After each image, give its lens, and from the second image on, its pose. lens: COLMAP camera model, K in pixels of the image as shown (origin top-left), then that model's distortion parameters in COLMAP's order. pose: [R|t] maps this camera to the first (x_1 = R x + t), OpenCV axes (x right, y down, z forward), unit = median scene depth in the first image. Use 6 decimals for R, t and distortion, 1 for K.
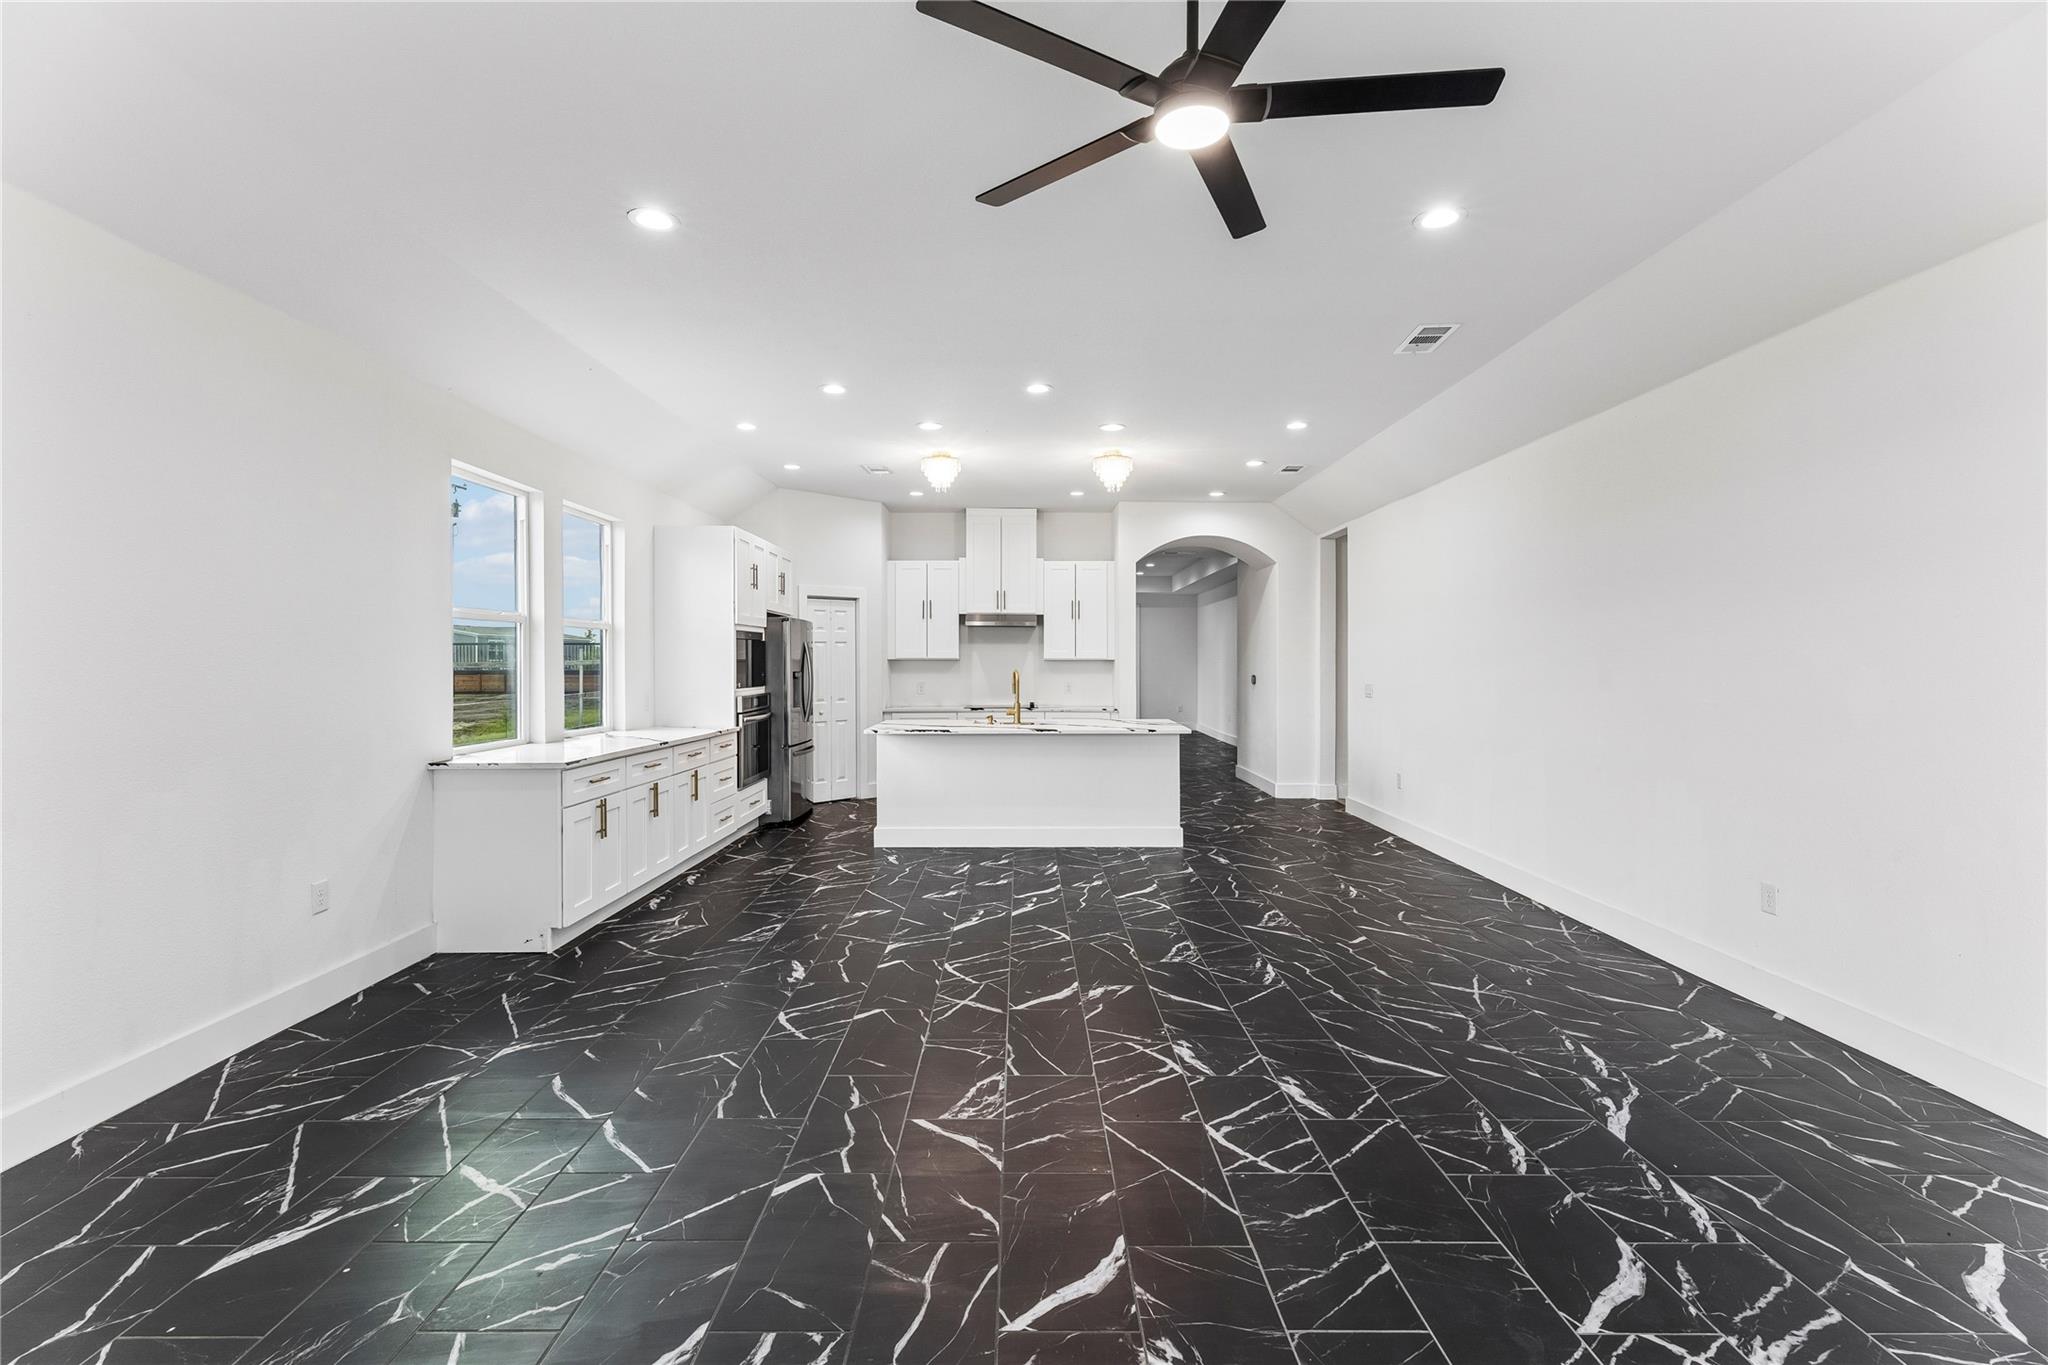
lens RADIAL K [[932.2, 0, 1030.3], [0, 932.2, 664.5], [0, 0, 1]] dist [0.001355, -0.000354]
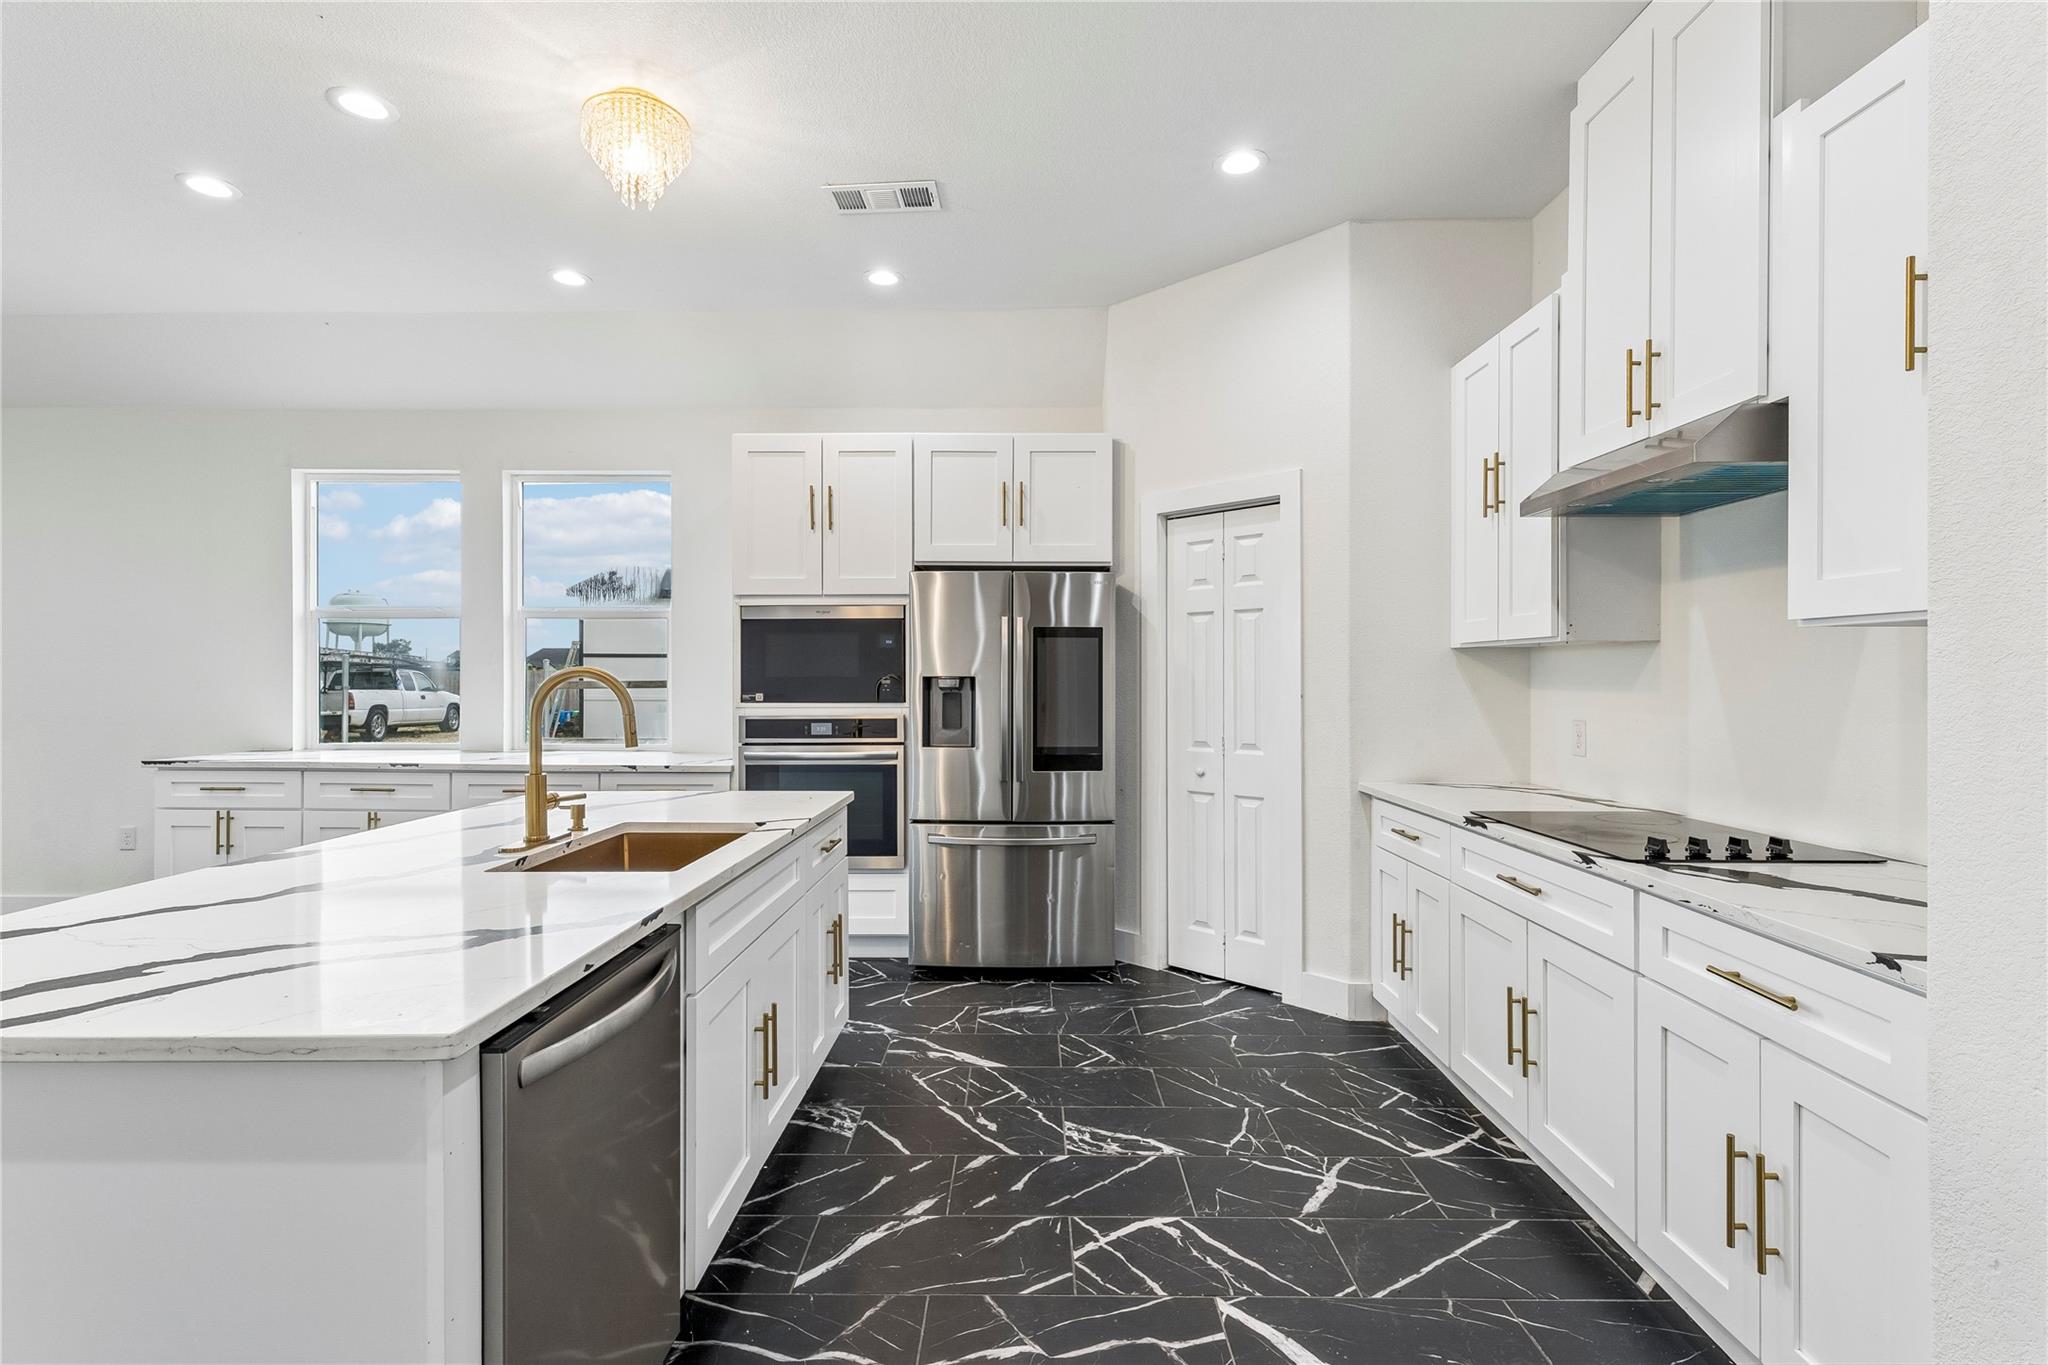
lens RADIAL K [[979.5, 0, 1020.5], [0, 979.5, 680.4], [0, 0, 1]] dist [0.011206, -0.002989]
pose [[-0.023699, 0.004740, -0.999708, 0.457279], [-0.003178, 0.999983, 0.004816, 0.011283], [0.999714, 0.003292, -0.023684, 1.738355]]
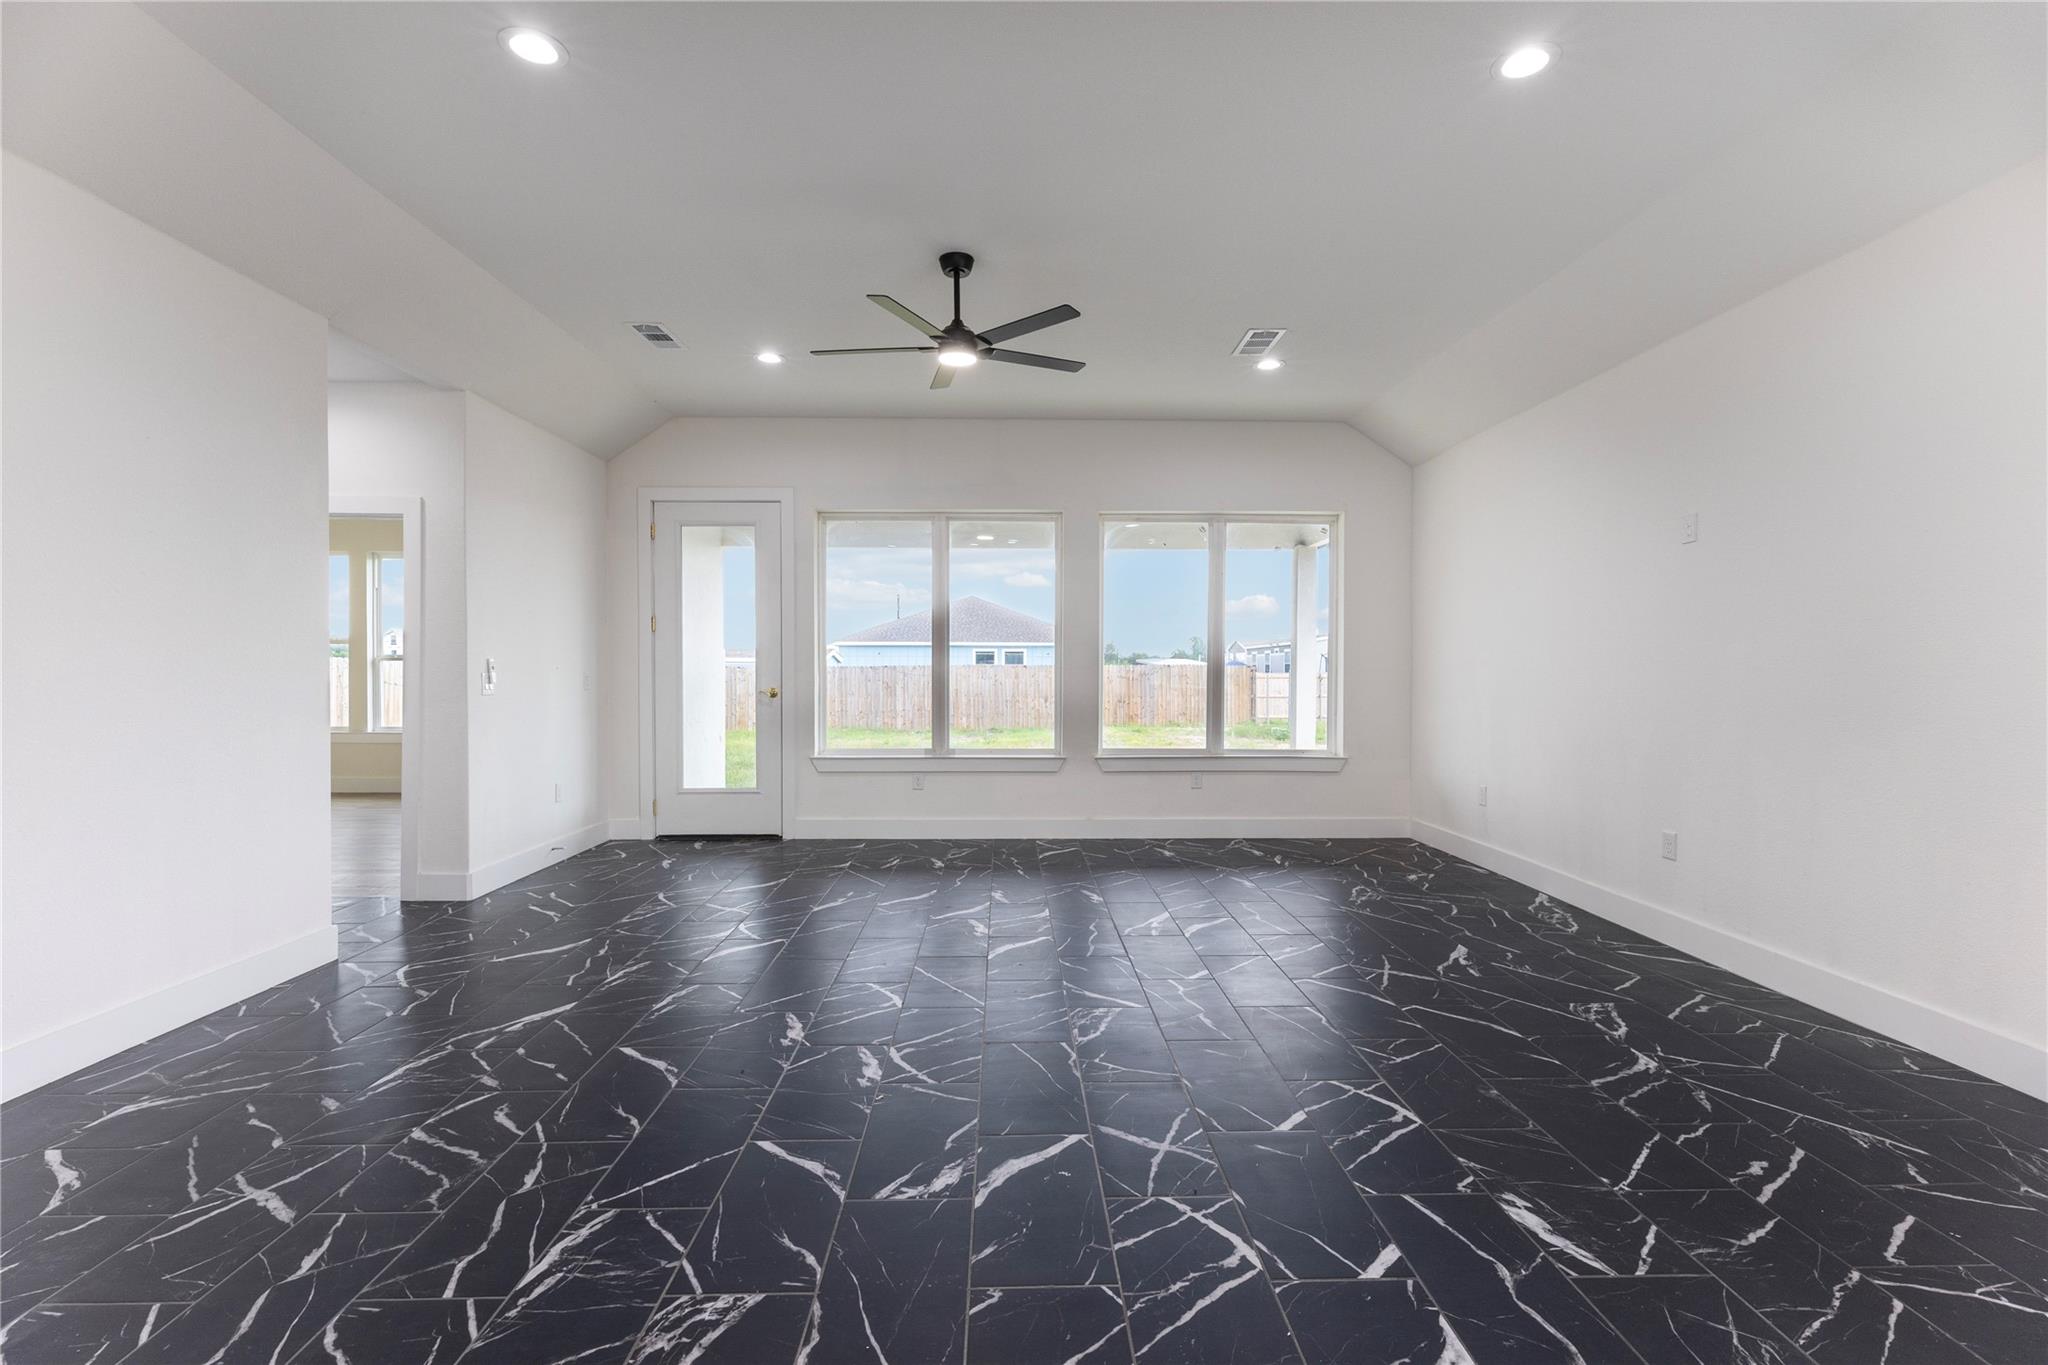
lens RADIAL K [[932.2, 0, 1020.1], [0, 932.2, 679.4], [0, 0, 1]] dist [0.001355, -0.000354]
pose [[-0.999964, -0.002165, -0.008228, 0.024952], [-0.002270, 0.999916, 0.012751, 0.030099], [0.008200, 0.012769, -0.999885, 1.263426]]
